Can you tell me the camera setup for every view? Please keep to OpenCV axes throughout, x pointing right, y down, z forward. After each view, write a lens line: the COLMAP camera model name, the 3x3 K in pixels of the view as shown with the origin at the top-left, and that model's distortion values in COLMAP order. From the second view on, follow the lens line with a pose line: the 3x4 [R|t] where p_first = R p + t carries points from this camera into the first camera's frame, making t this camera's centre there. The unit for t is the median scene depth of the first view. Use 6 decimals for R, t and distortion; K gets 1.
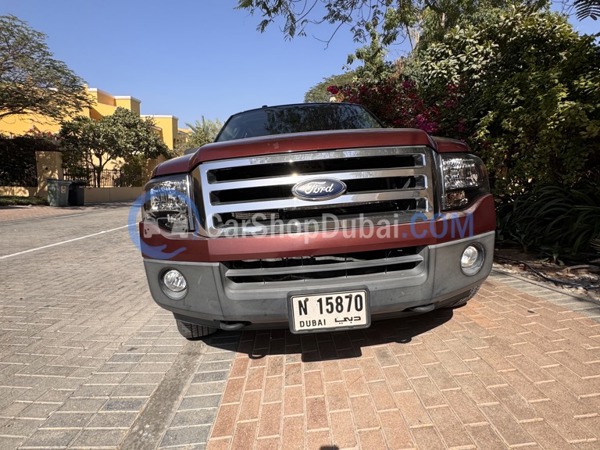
lens RADIAL K [[328.9, 0, 308.7], [0, 328.9, 224.9], [0, 0, 1]] dist [0.000841, -0.000796]
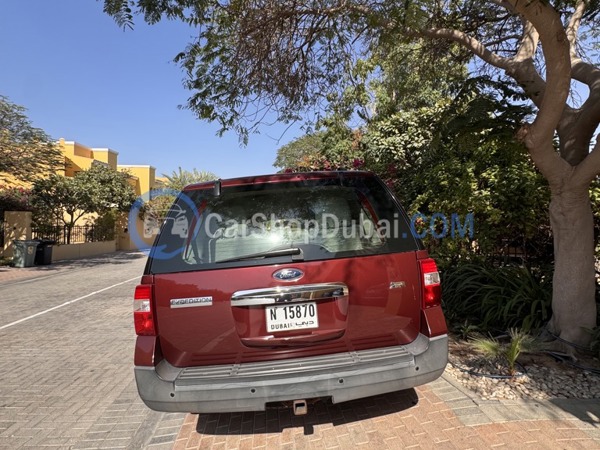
lens RADIAL K [[327.3, 0, 312.1], [0, 327.3, 223.0], [0, 0, 1]] dist [-0.001655, 0.000816]
pose [[0.997406, -0.007638, 0.071576, 0.051156], [0.016448, 0.992232, -0.123311, -0.067720], [-0.070078, 0.124168, 0.989784, -0.073869]]
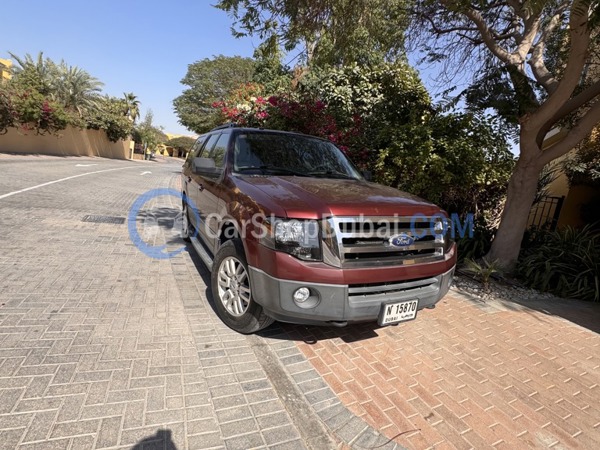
lens RADIAL K [[327.3, 0, 312.1], [0, 327.3, 223.0], [0, 0, 1]] dist [-0.001655, 0.000816]
pose [[0.889208, 0.070925, 0.451973, -0.190198], [-0.096099, 0.994826, 0.032952, -0.035374], [-0.447297, -0.072736, 0.891423, -0.048672]]
